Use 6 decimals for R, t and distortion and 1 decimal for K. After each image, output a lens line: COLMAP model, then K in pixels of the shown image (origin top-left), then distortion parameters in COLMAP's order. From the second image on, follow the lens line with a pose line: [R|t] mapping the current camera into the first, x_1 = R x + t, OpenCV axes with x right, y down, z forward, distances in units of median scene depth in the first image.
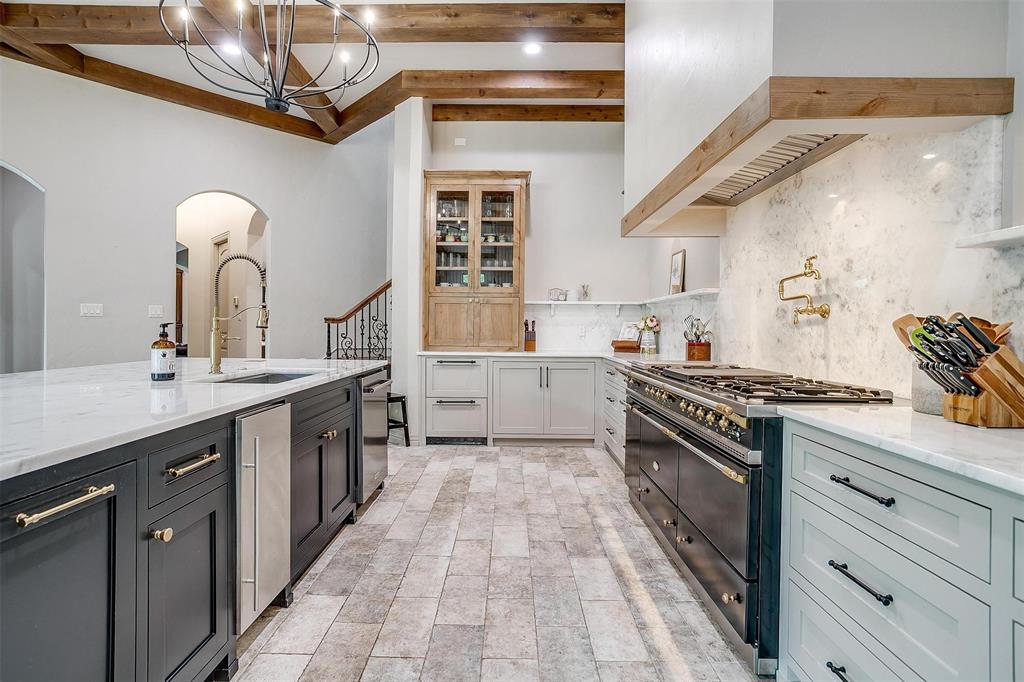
lens RADIAL K [[510.2, 0, 503.8], [0, 510.2, 329.5], [0, 0, 1]] dist [-0.056752, 0.039850]
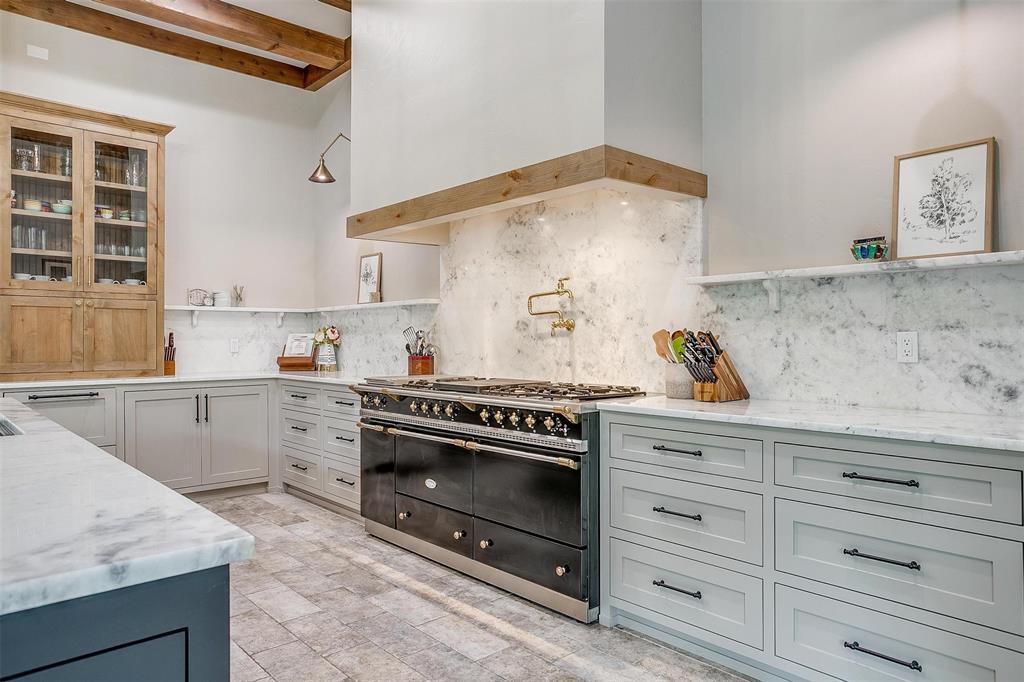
lens RADIAL K [[673.2, 0, 512.0], [0, 673.2, 341.0], [0, 0, 1]] dist [-0.007982, 0.001196]
pose [[0.735369, -0.012915, 0.677544, -0.447963], [0.013212, 0.999902, 0.004721, -0.007107], [-0.677538, 0.005480, 0.735467, -0.054119]]
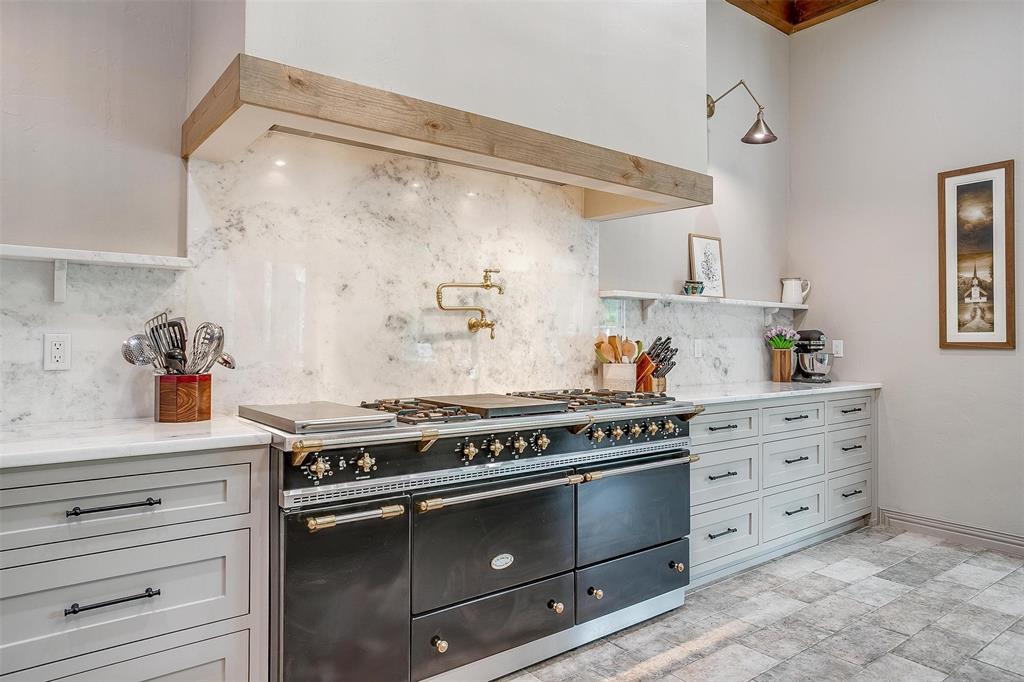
lens RADIAL K [[640.4, 0, 510.2], [0, 640.4, 338.4], [0, 0, 1]] dist [-0.004222, 0.001184]
pose [[-0.615361, -0.007563, 0.788209, -0.333369], [-0.005150, 0.999971, 0.005574, -0.015398], [-0.788229, -0.000630, -0.615382, 1.463168]]
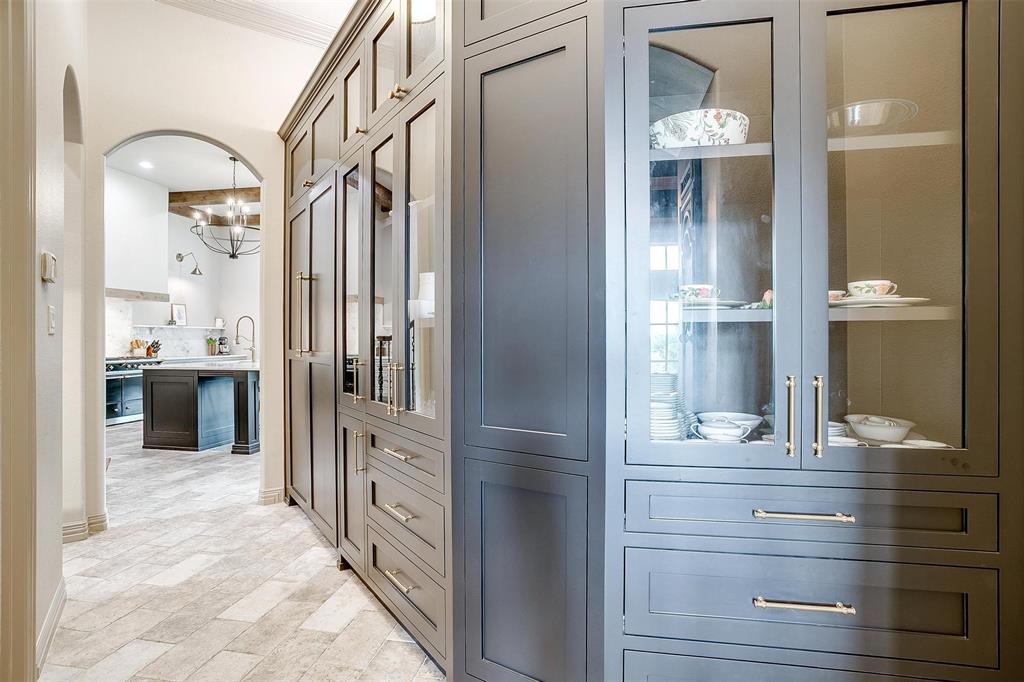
lens RADIAL K [[519.5, 0, 504.1], [0, 519.5, 337.2], [0, 0, 1]] dist [-0.060159, 0.037025]
pose [[-0.984288, -0.004732, 0.176509, -2.128803], [-0.004410, 0.999988, 0.002216, -0.045374], [-0.176518, 0.001403, -0.984296, 3.107910]]
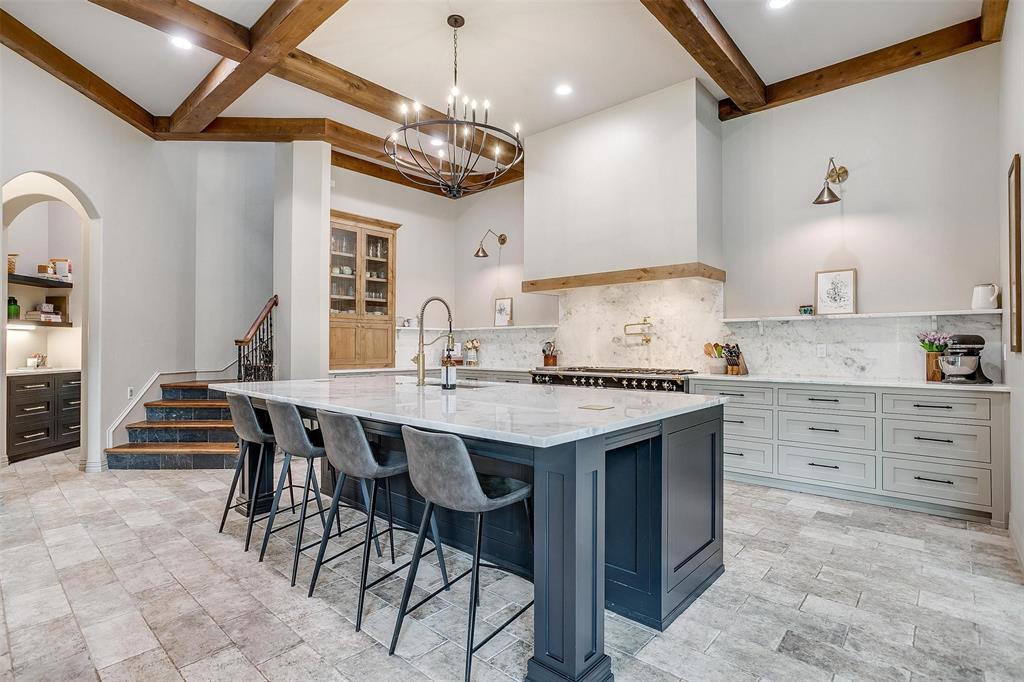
lens RADIAL K [[503.8, 0, 512.0], [0, 503.8, 341.0], [0, 0, 1]] dist [-0.030835, 0.000314]
pose [[0.654533, -0.000055, 0.756033, -1.327192], [0.009283, 0.999925, -0.007964, -0.015342], [-0.755976, 0.012231, 0.654485, -0.051289]]
